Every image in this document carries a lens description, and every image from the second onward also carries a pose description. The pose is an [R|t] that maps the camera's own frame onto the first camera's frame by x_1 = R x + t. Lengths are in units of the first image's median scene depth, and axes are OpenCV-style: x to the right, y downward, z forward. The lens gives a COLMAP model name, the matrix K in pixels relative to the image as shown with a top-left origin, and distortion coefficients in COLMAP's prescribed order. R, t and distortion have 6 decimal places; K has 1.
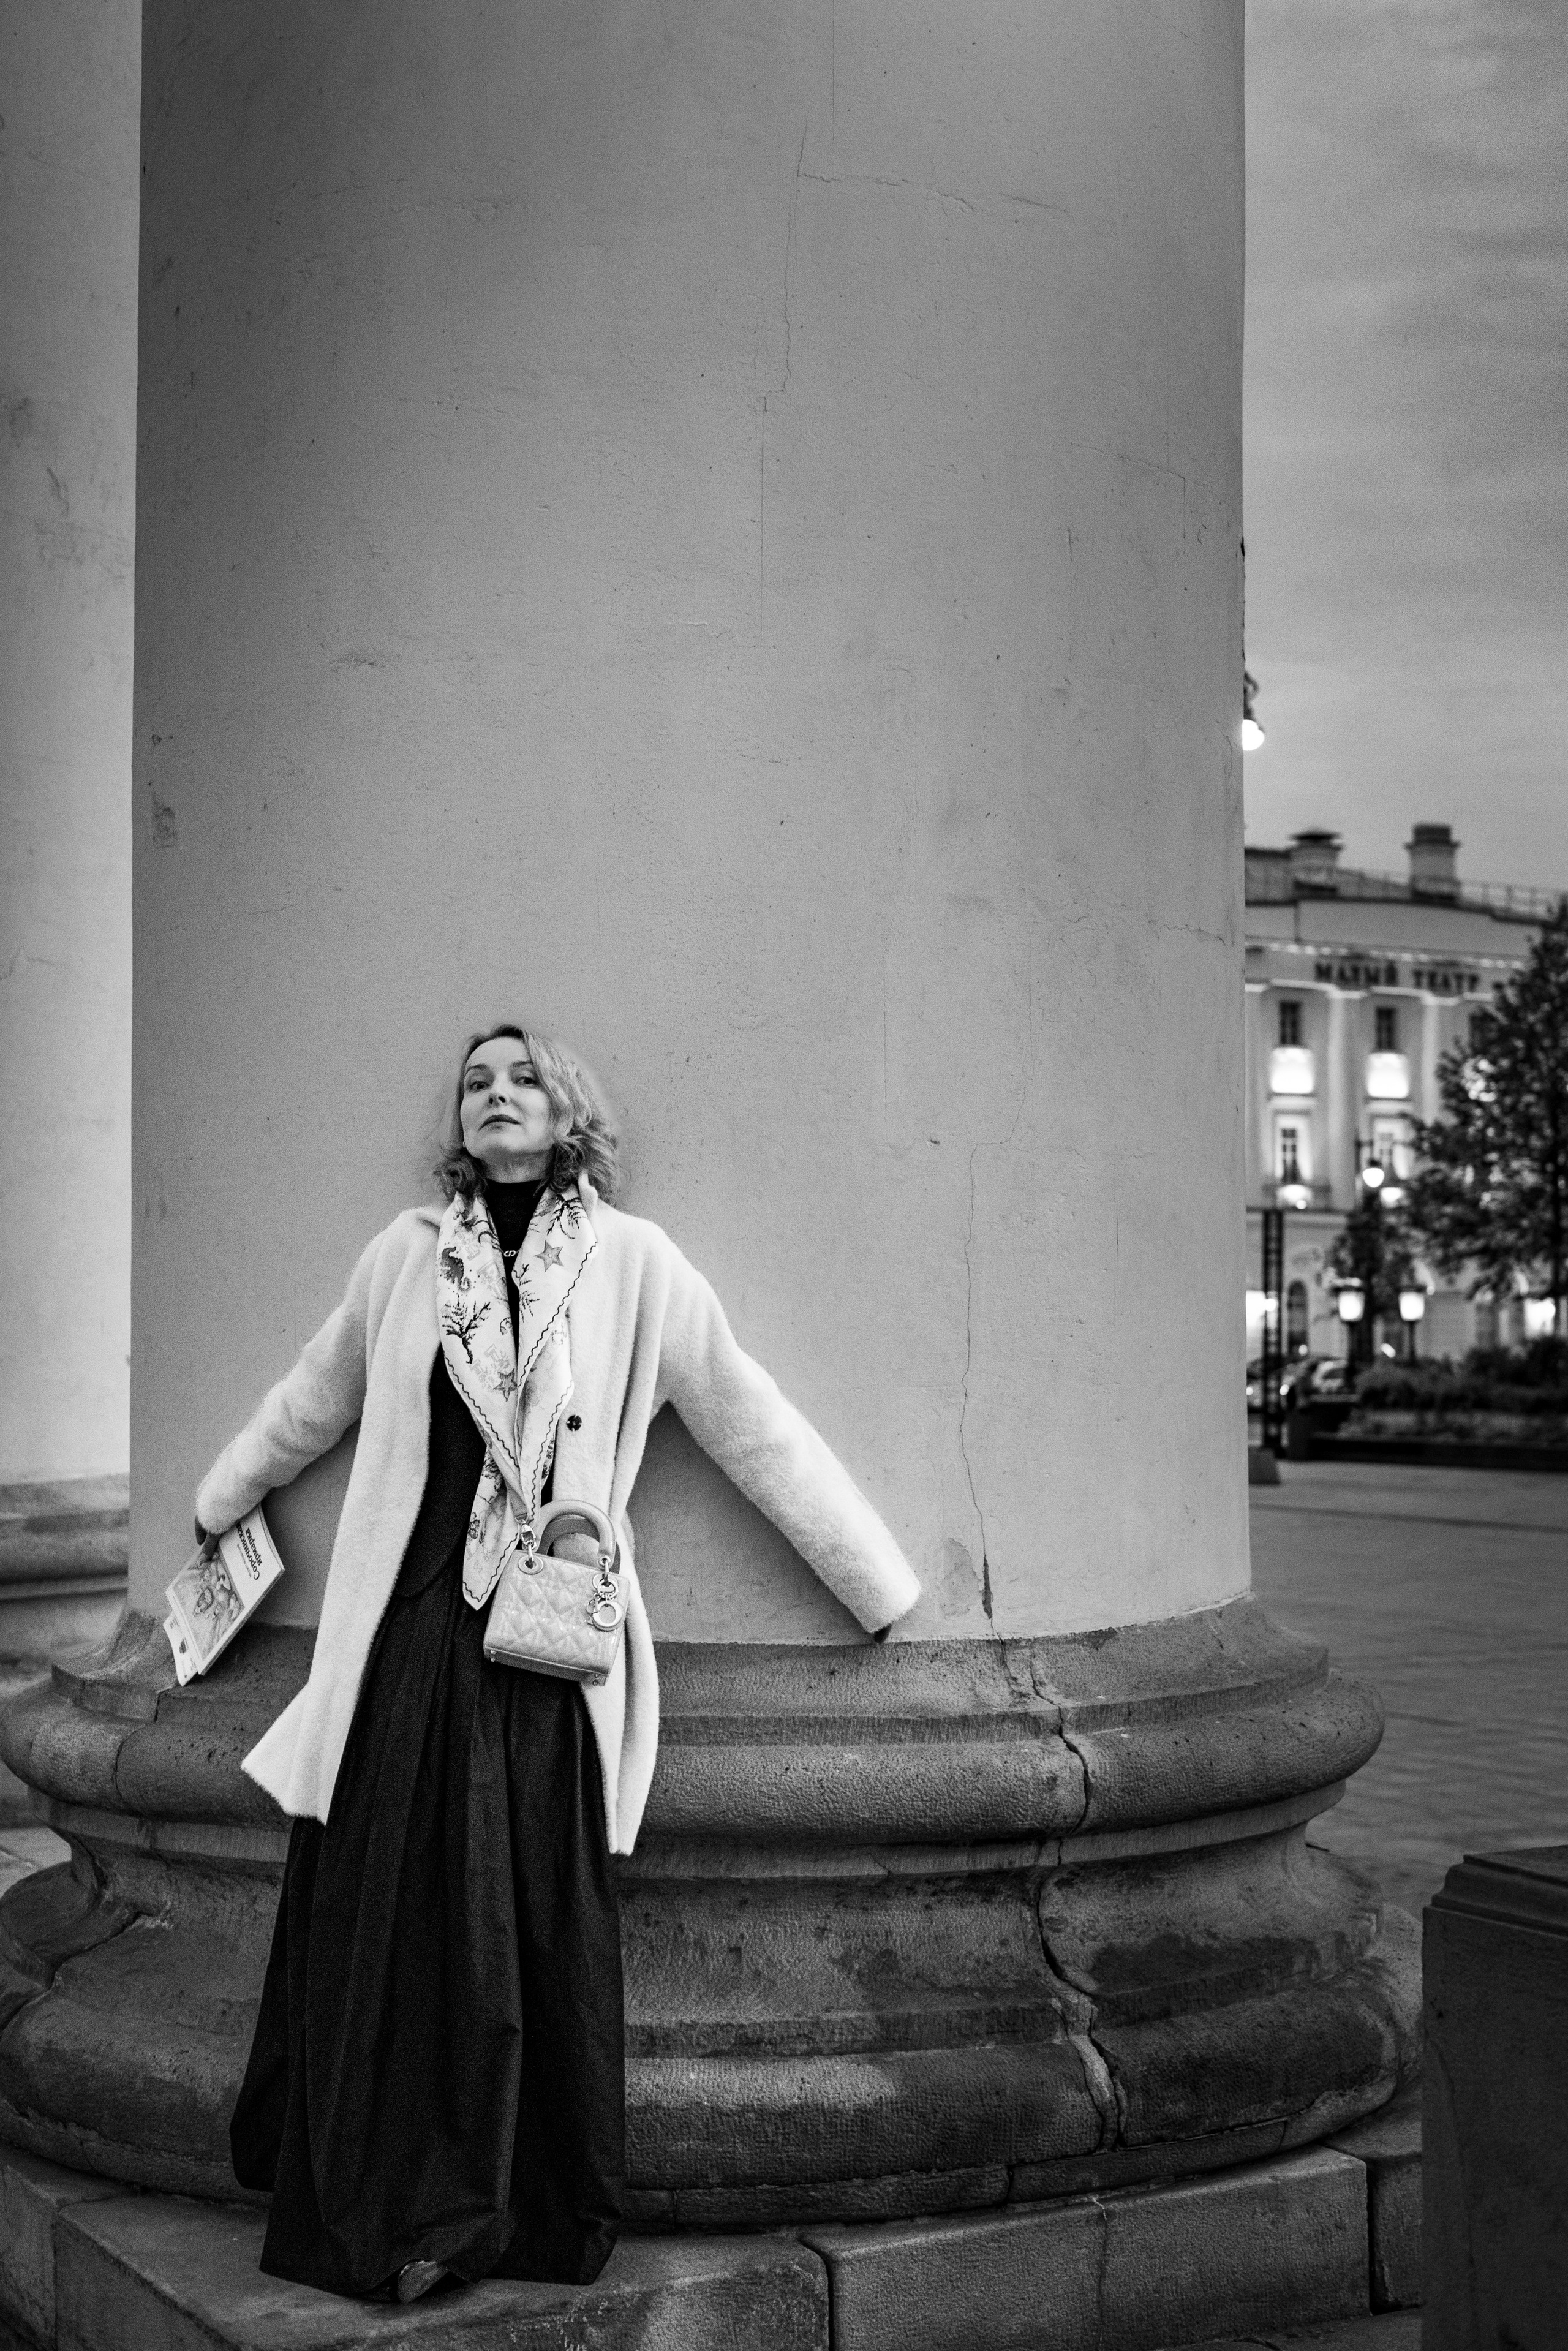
lens RADIAL K [[3140.4, 0, 823.1], [0, 3140.4, 1229.3], [0, 0, 1]] dist [0.024422, -0.044487]
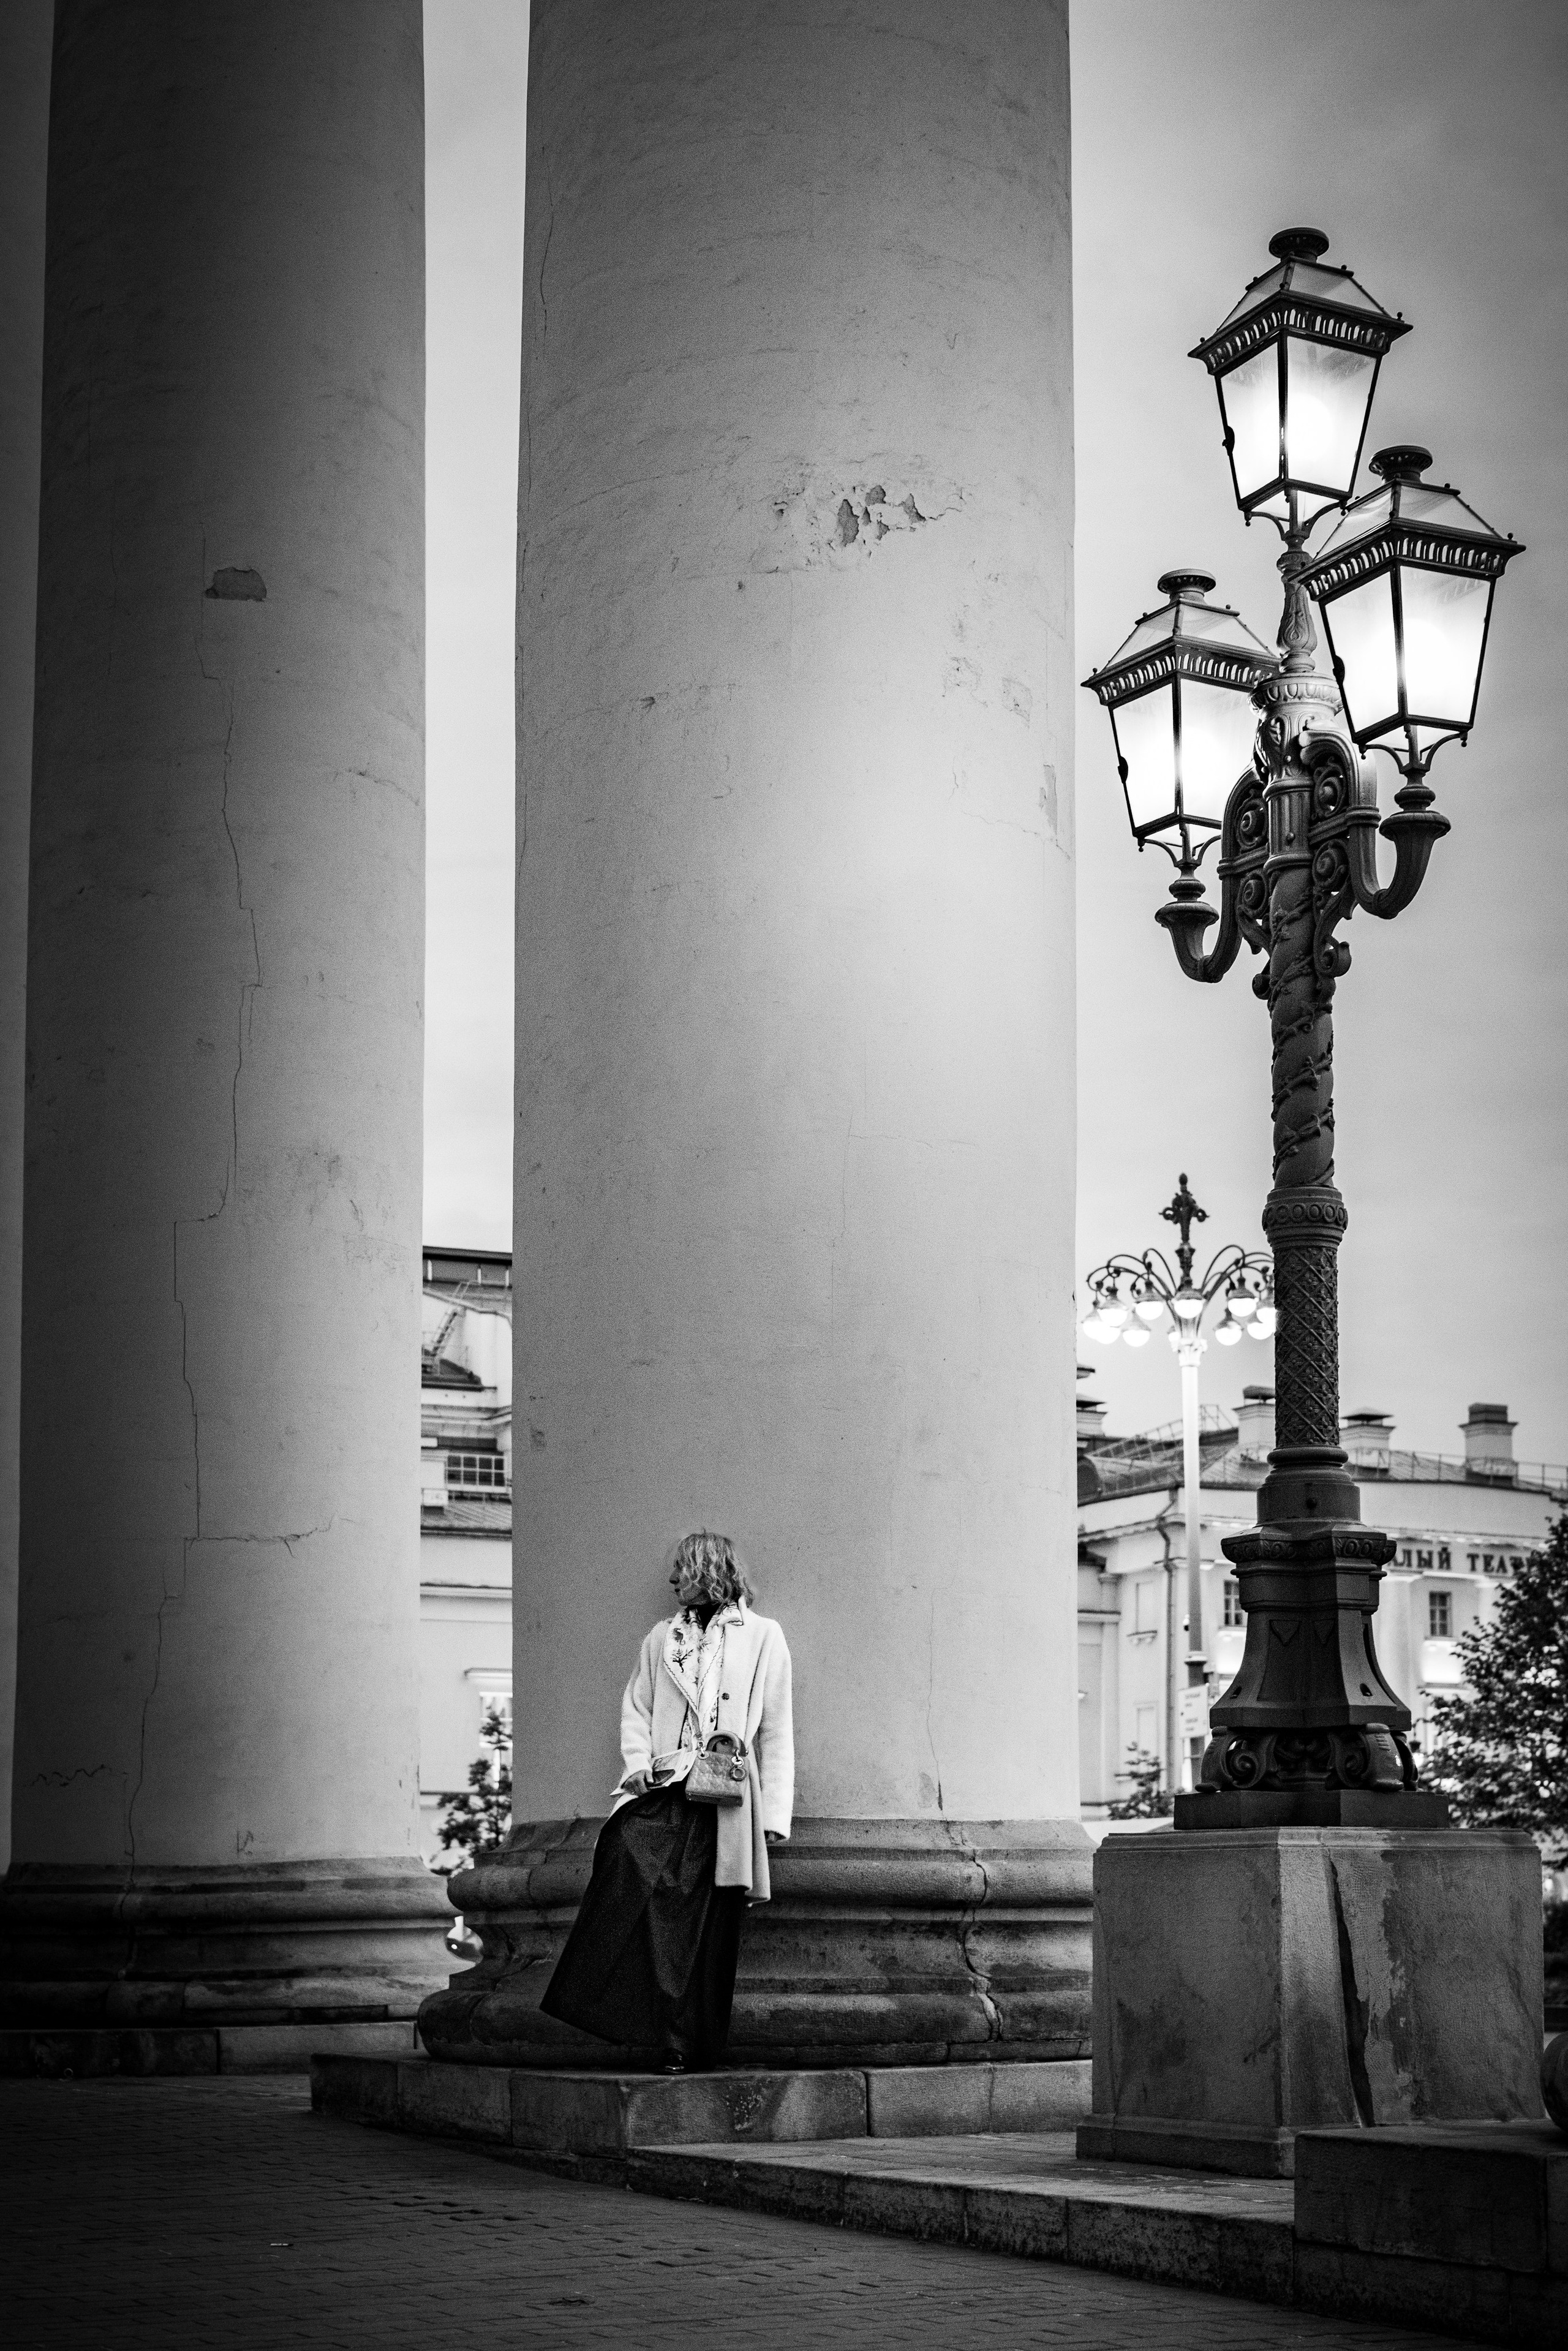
lens RADIAL K [[3921.1, 0, 901.9], [0, 3921.1, 1769.4], [0, 0, 1]] dist [-0.008429, 0.049567]
pose [[0.999922, -0.003581, 0.011992, -0.005286], [0.003966, 0.999472, -0.032238, 0.184178], [-0.011870, 0.032283, 0.999408, -1.664995]]
